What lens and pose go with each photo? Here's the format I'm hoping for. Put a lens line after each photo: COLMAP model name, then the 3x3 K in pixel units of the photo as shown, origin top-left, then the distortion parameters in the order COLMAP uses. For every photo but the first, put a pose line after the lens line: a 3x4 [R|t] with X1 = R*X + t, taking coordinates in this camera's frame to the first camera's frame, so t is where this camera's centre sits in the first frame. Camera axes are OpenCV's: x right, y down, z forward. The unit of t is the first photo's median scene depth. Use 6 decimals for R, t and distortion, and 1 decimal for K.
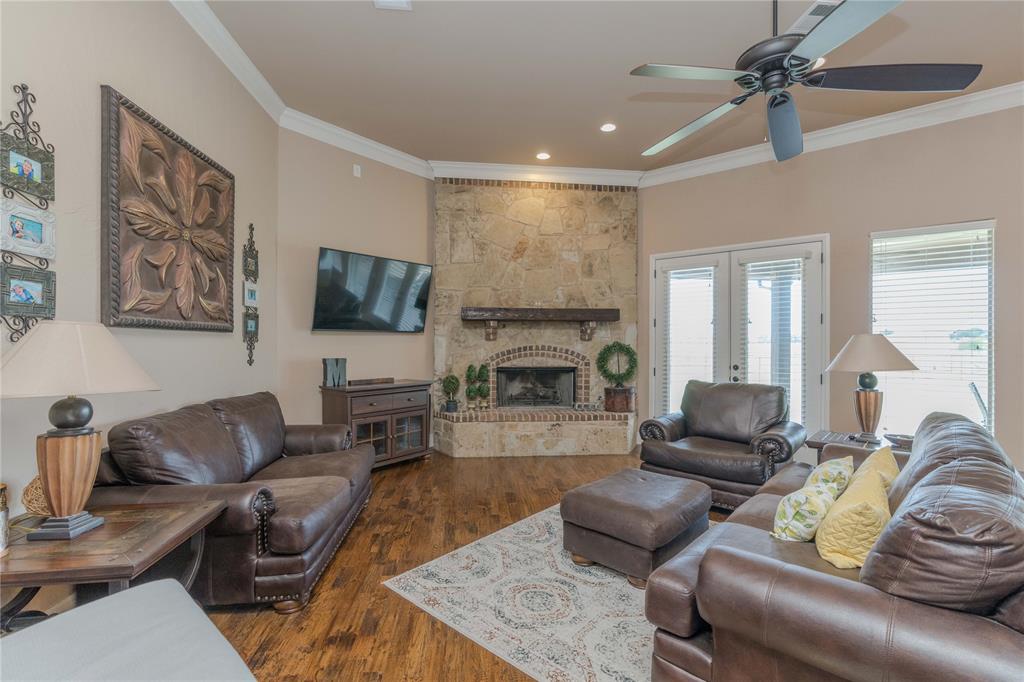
lens RADIAL K [[471.1, 0, 518.9], [0, 471.1, 341.1], [0, 0, 1]] dist [-0.006272, 0.002585]
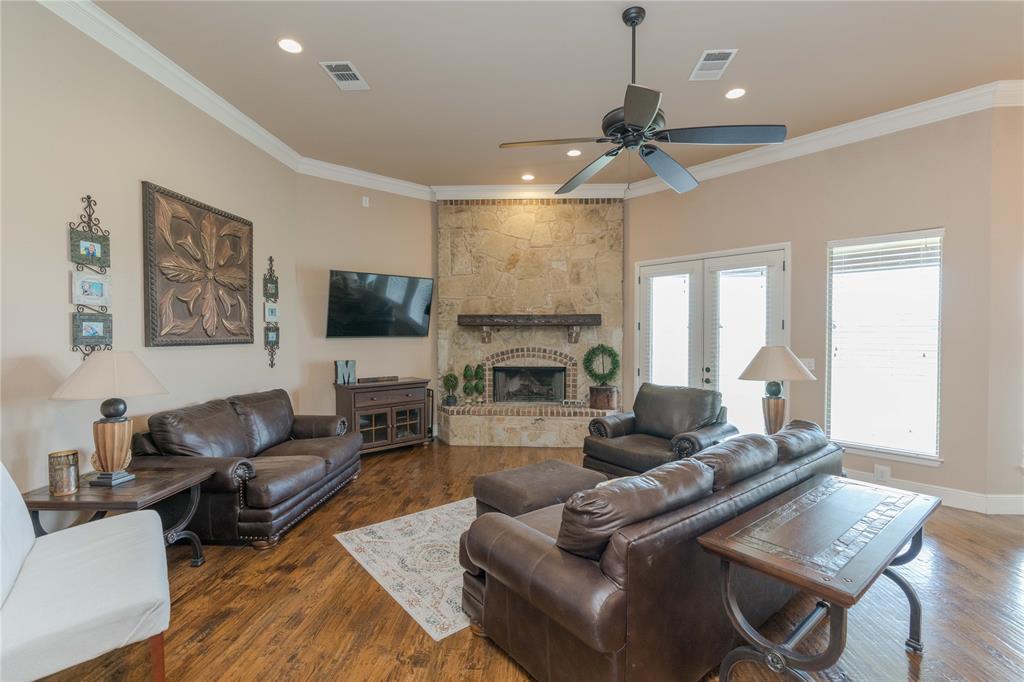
lens RADIAL K [[471.1, 0, 513.9], [0, 471.1, 341.6], [0, 0, 1]] dist [-0.006272, 0.002585]
pose [[0.986396, -0.000713, -0.164384, 0.329475], [0.004417, 0.999745, 0.022167, -0.051418], [0.164326, -0.022591, 0.986147, -0.173837]]
